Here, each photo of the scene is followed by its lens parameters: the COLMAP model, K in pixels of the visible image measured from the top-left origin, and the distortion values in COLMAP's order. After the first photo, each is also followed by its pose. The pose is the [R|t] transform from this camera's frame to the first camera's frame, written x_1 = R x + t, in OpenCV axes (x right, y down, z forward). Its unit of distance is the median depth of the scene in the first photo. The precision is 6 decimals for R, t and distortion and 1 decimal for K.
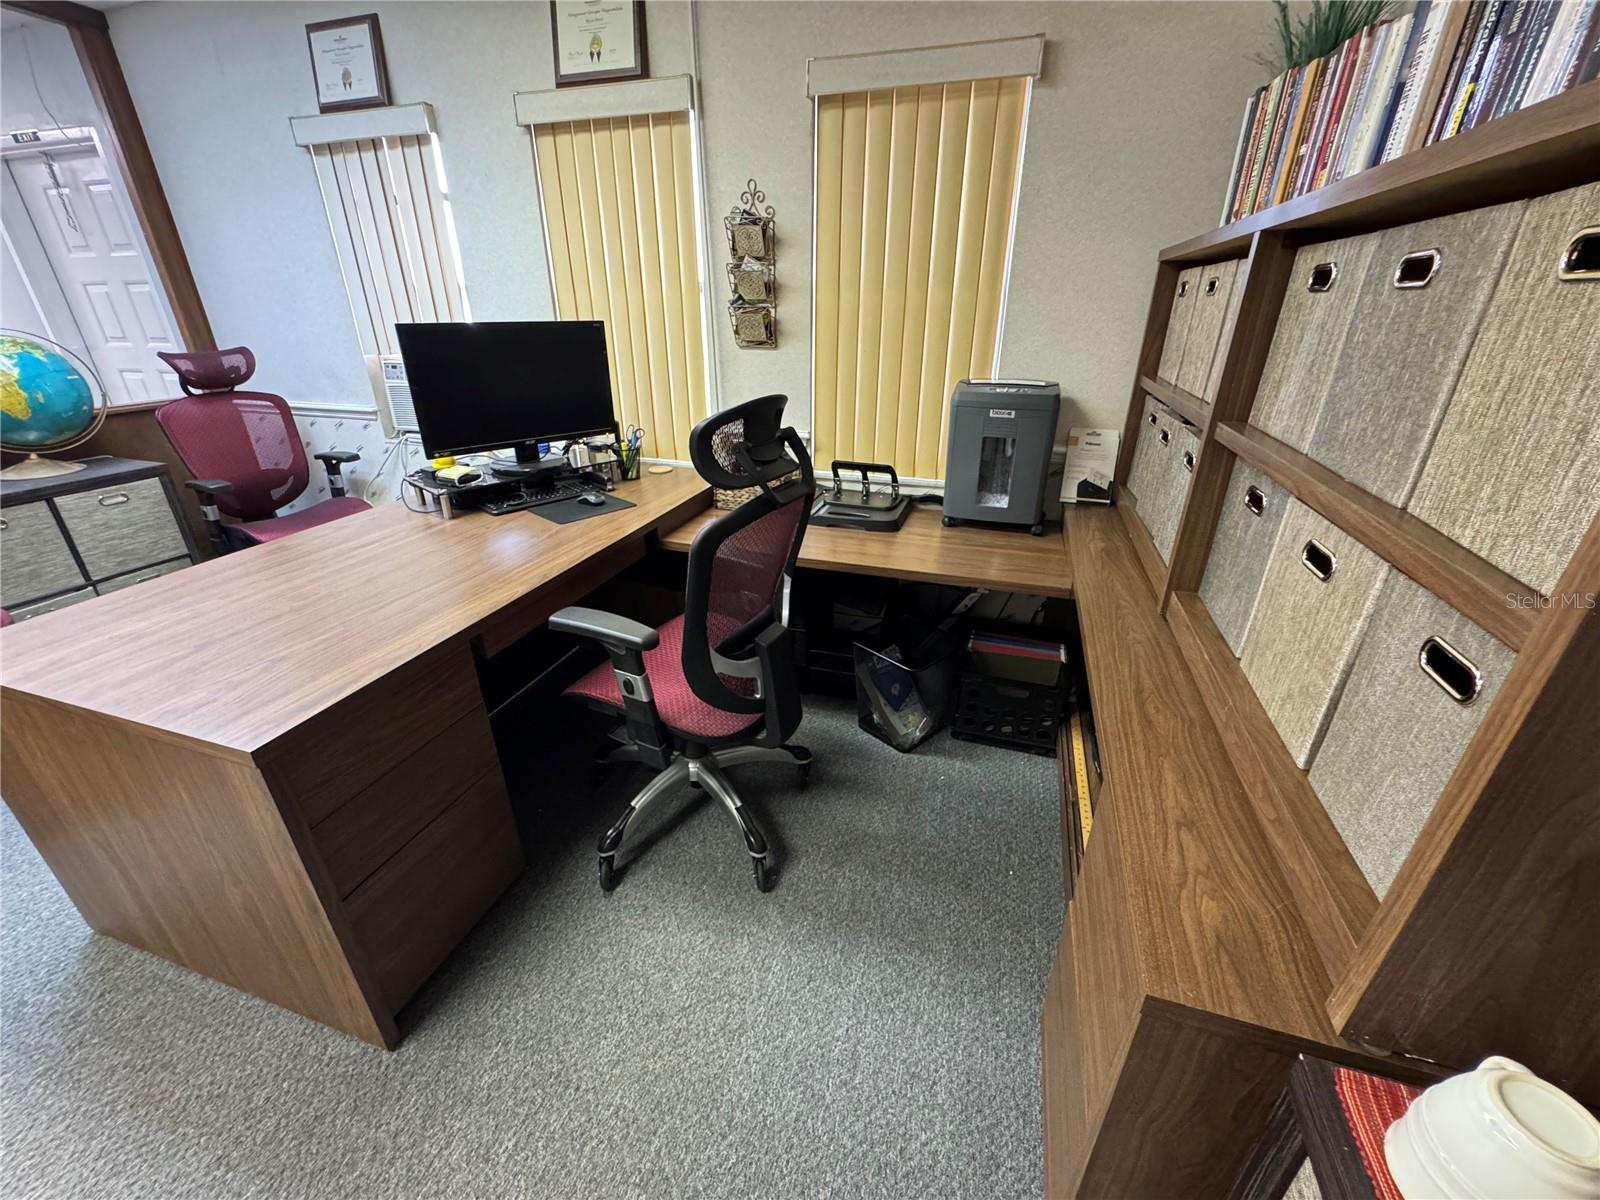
lens RADIAL K [[641.8, 0, 800.0], [0, 641.8, 600.0], [0, 0, 1]] dist [-0.003875, -0.000398]
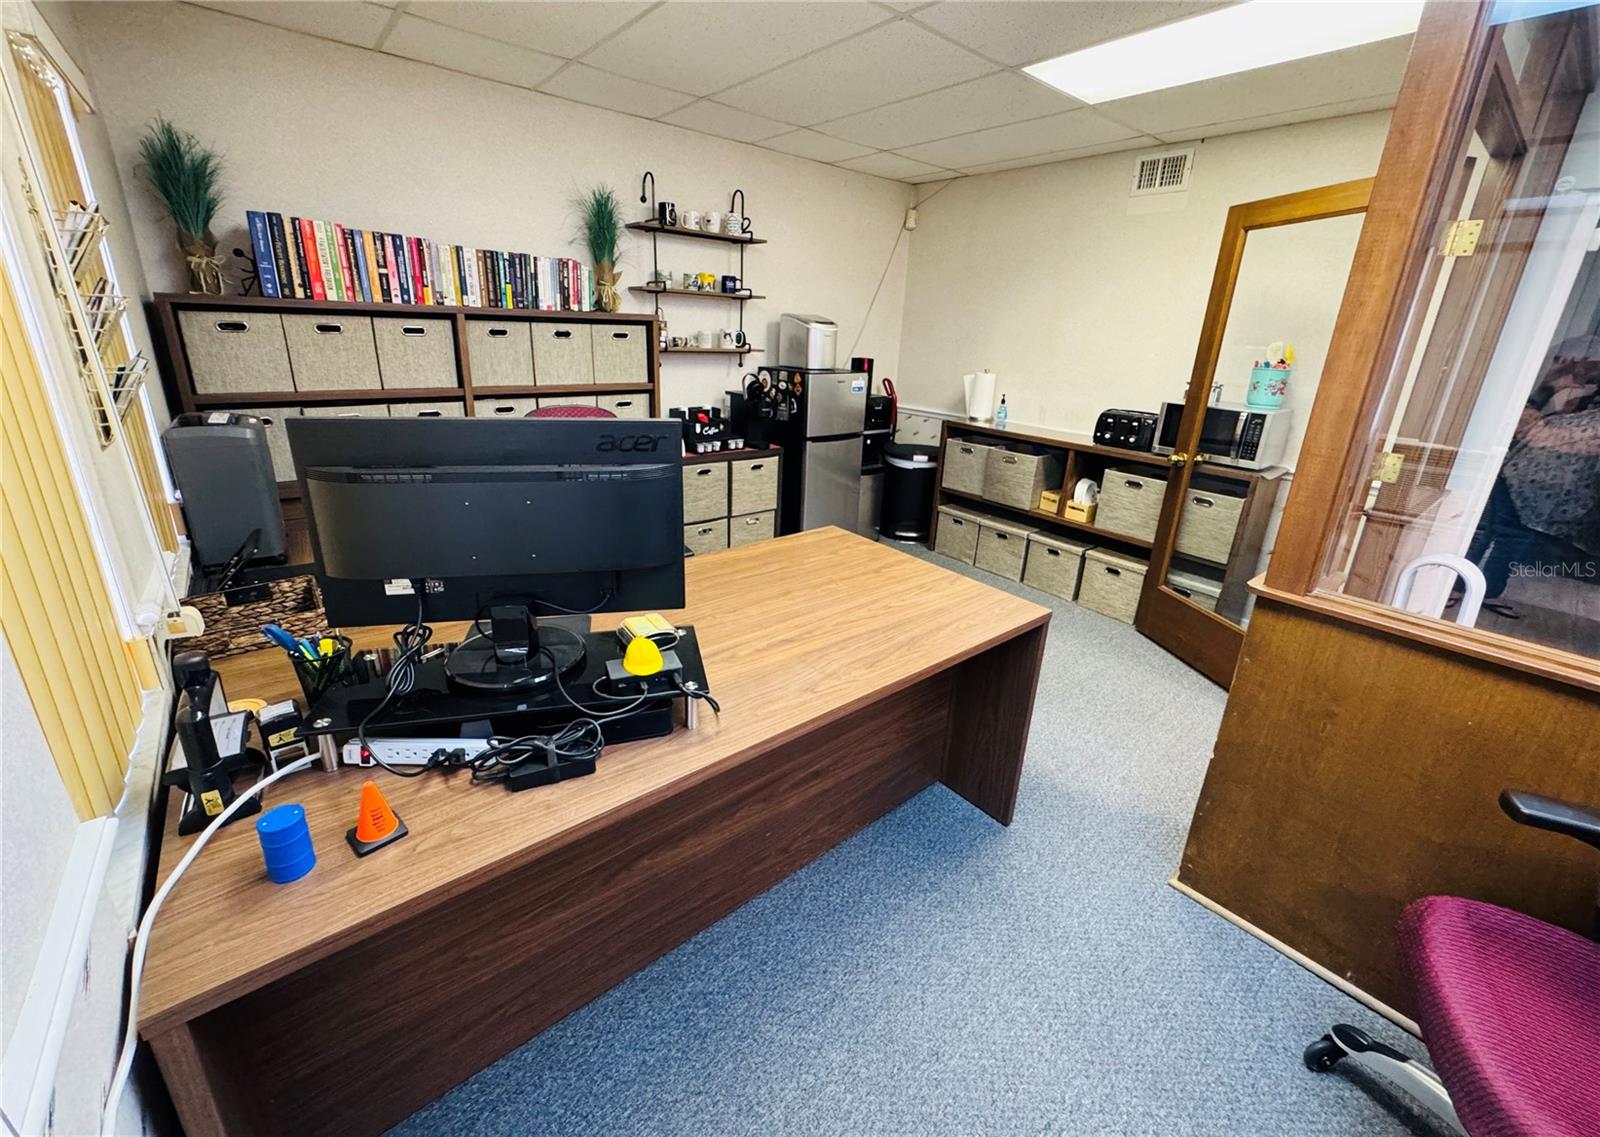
lens RADIAL K [[642.7, 0, 800.9], [0, 642.7, 535.0], [0, 0, 1]] dist [-0.002337, -0.000017]
pose [[-0.843179, -0.200510, 0.498844, -0.918437], [0.188343, 0.758892, 0.623385, -0.614463], [-0.503564, 0.619579, -0.602117, 1.185763]]
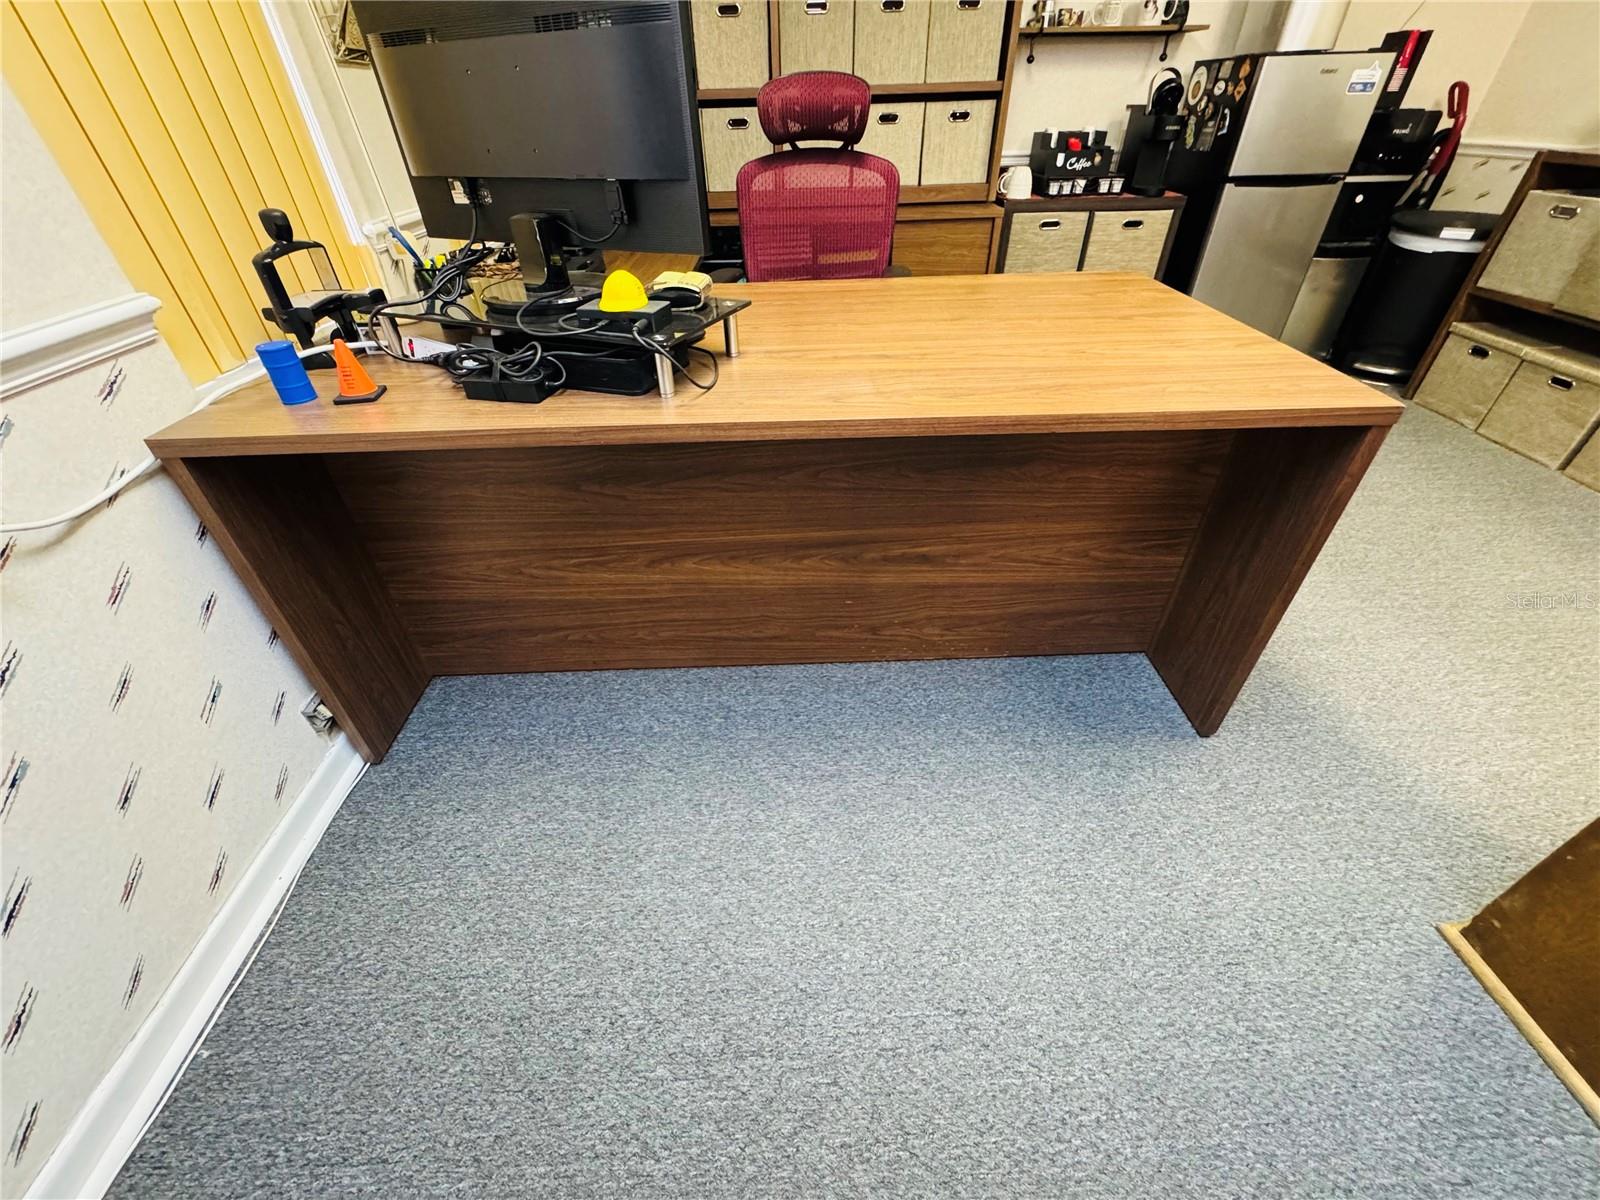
lens RADIAL K [[641.8, 0, 800.0], [0, 641.8, 600.0], [0, 0, 1]] dist [-0.003875, -0.000398]
pose [[-0.329146, -0.573507, 0.750168, -1.062876], [0.419559, 0.622888, 0.660288, -0.326531], [-0.845951, 0.532071, 0.035599, 0.975706]]
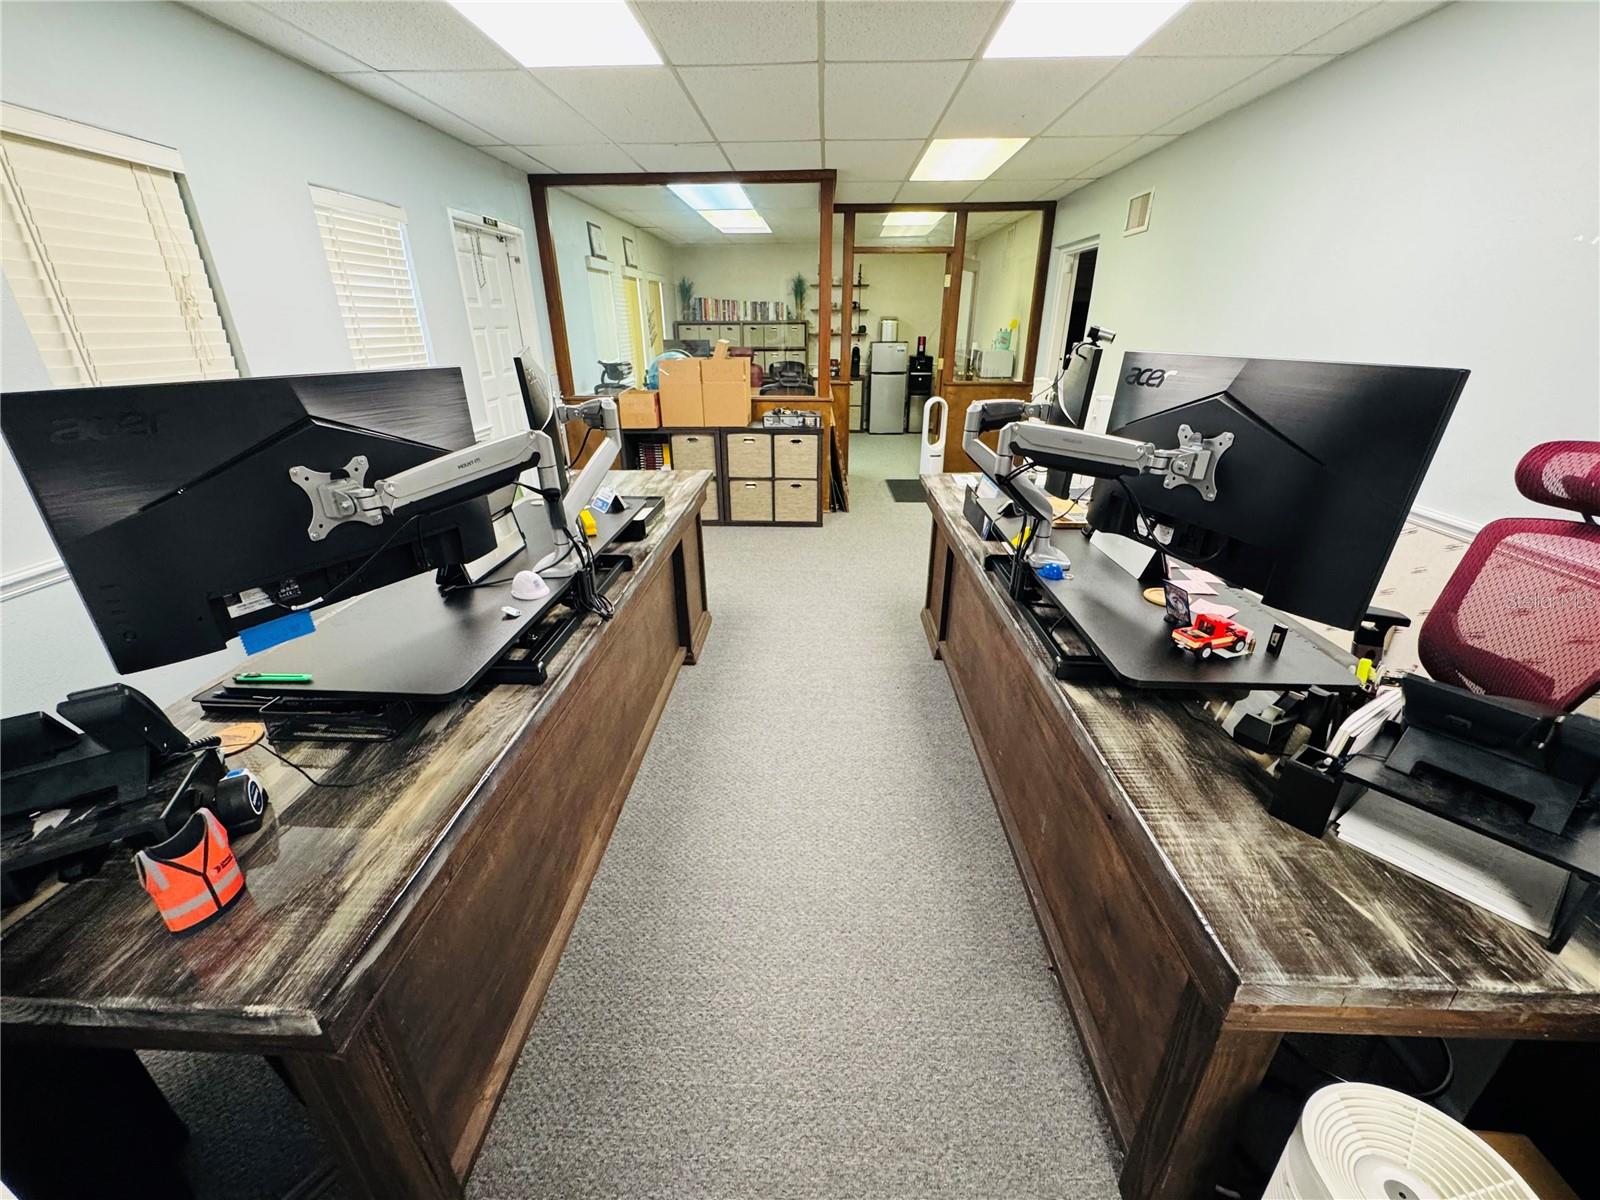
lens RADIAL K [[641.8, 0, 800.0], [0, 641.8, 600.0], [0, 0, 1]] dist [-0.003875, -0.000398]
pose [[-0.274640, -0.384132, 0.881485, -4.045773], [0.408295, 0.783397, 0.468598, -0.667469], [-0.870556, 0.488602, -0.058313, 1.277371]]
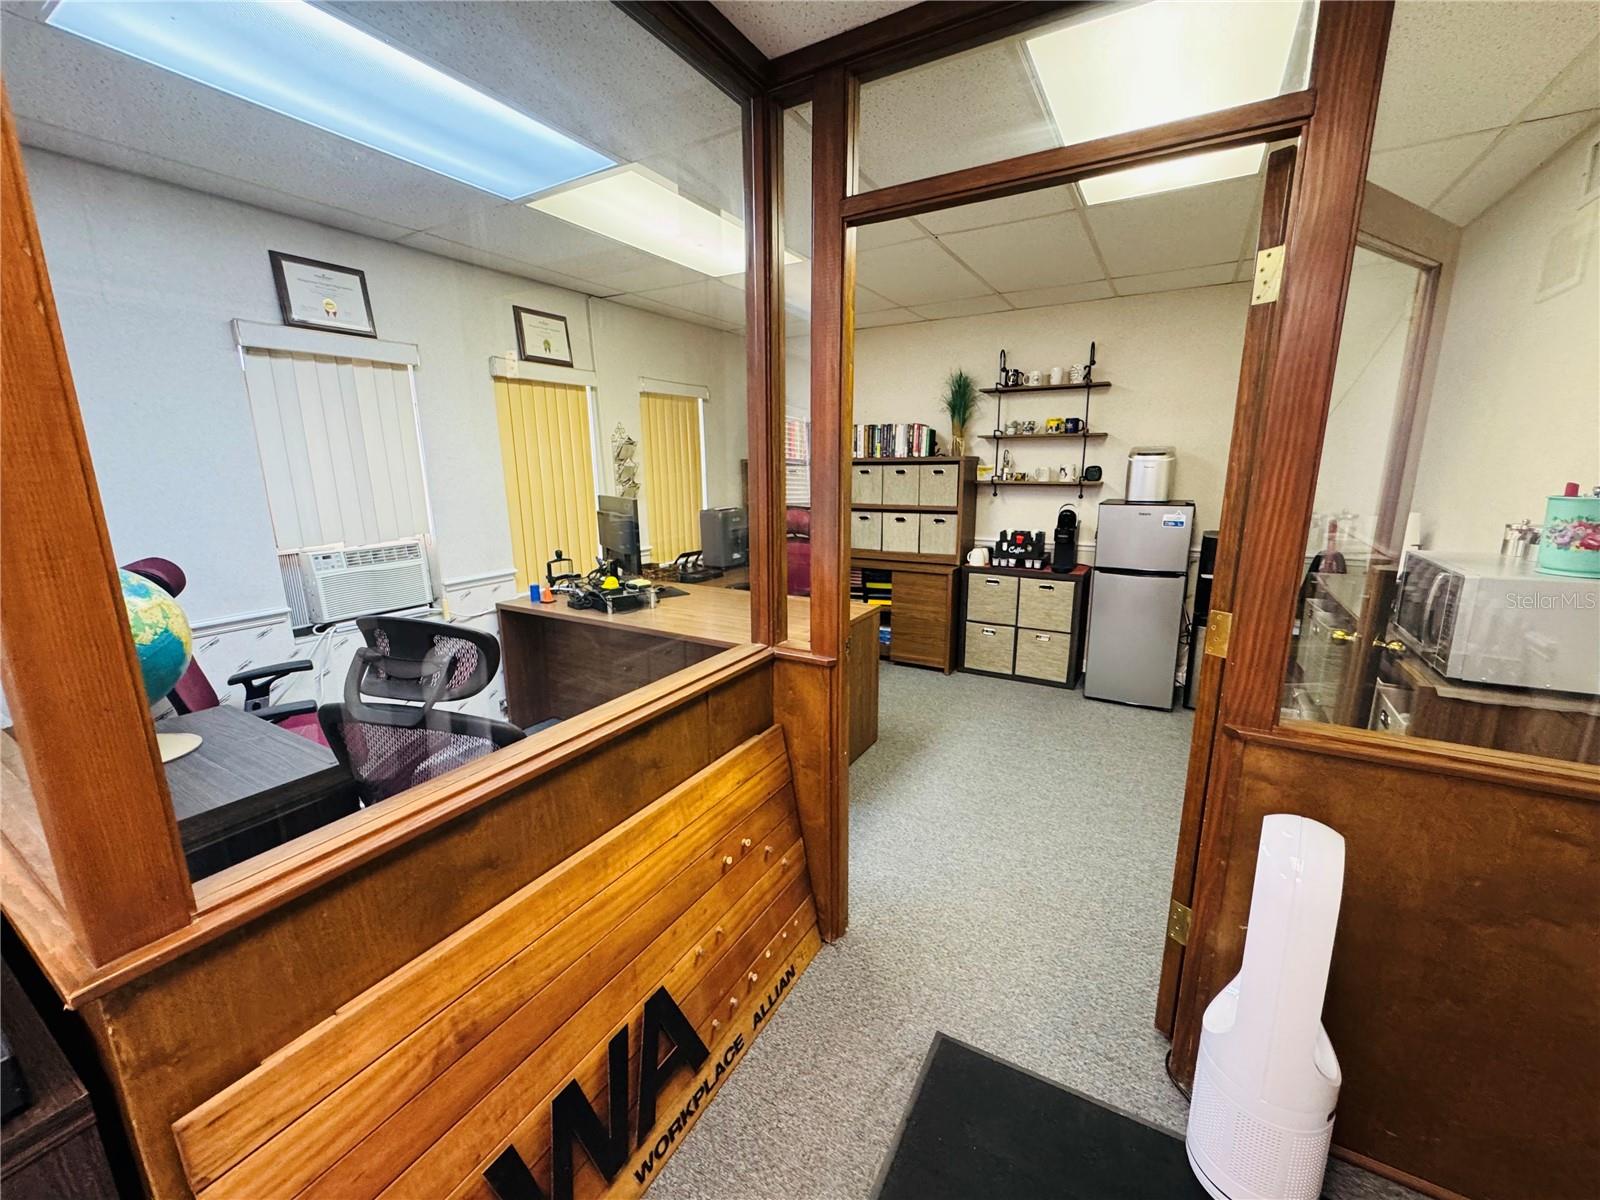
lens RADIAL K [[641.8, 0, 800.0], [0, 641.8, 600.0], [0, 0, 1]] dist [-0.003875, -0.000398]
pose [[0.216592, -0.210208, 0.953363, -1.896959], [0.420997, 0.901188, 0.103059, -0.146709], [-0.880823, 0.379041, 0.283687, 0.177409]]
